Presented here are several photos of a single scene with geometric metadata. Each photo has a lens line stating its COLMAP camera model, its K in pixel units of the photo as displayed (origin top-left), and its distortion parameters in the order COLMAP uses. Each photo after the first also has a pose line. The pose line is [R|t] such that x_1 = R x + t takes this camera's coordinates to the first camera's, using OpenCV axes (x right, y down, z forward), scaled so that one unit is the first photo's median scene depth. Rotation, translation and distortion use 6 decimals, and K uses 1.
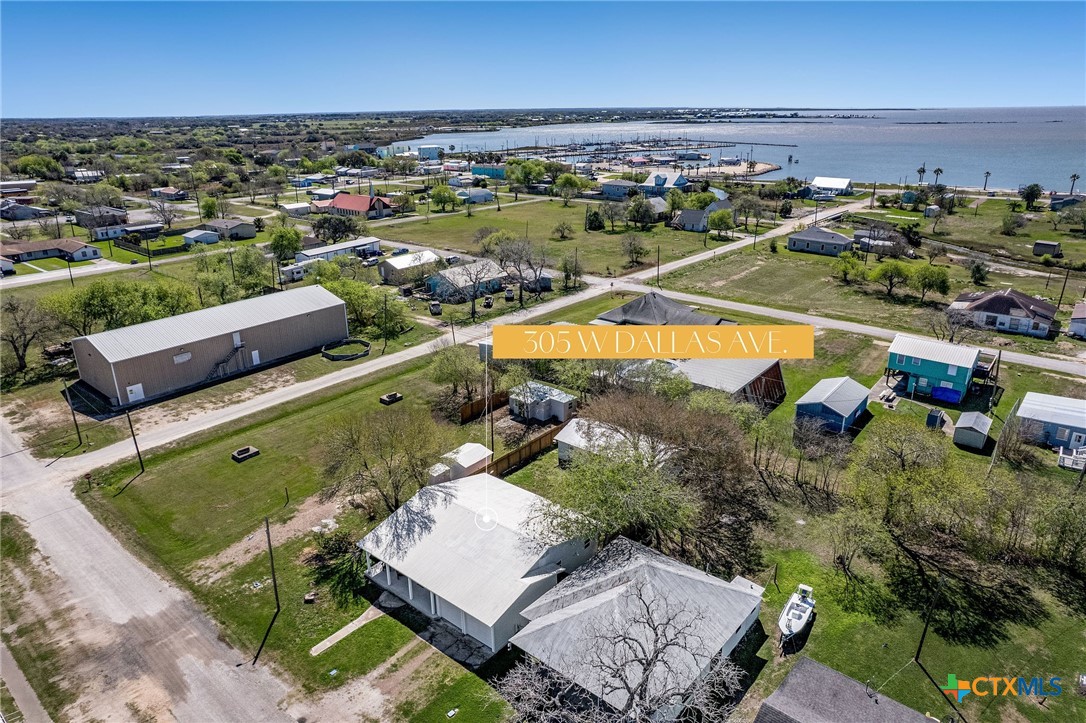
lens RADIAL K [[681.7, 0, 543.0], [0, 681.7, 361.5], [0, 0, 1]] dist [-0.075528, 0.064211]
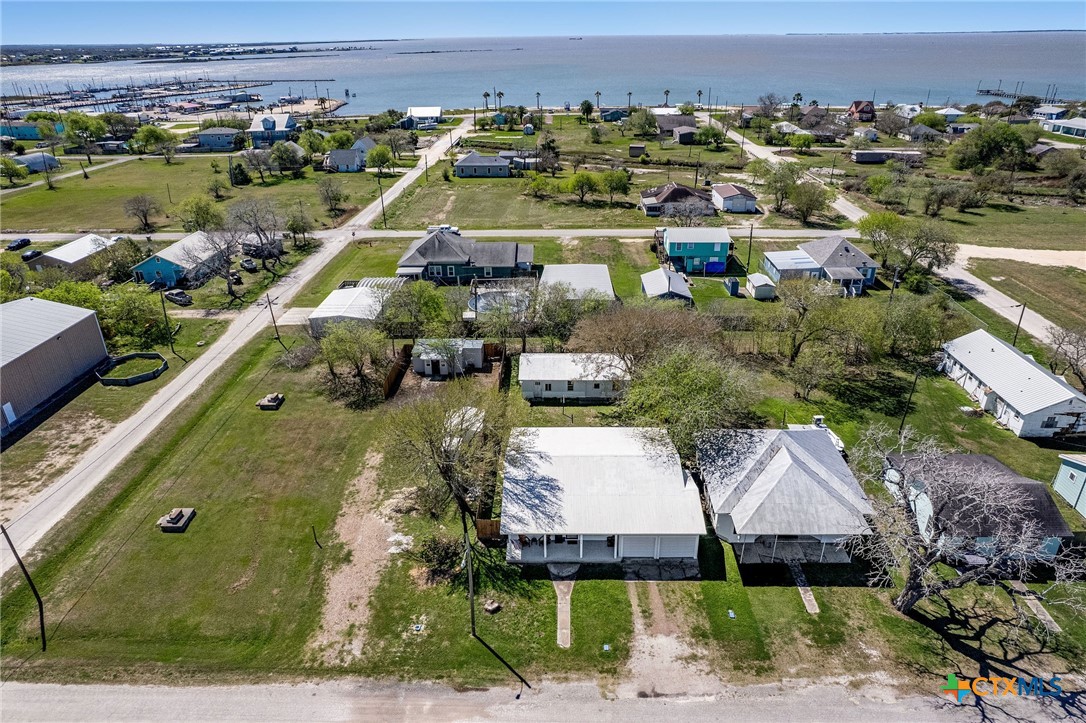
lens RADIAL K [[681.7, 0, 543.0], [0, 681.7, 361.5], [0, 0, 1]] dist [-0.075528, 0.064211]
pose [[0.788062, -0.268371, 0.554018, -0.327149], [0.220381, 0.963315, 0.153157, -0.037224], [-0.574797, 0.001398, 0.818295, 0.110156]]
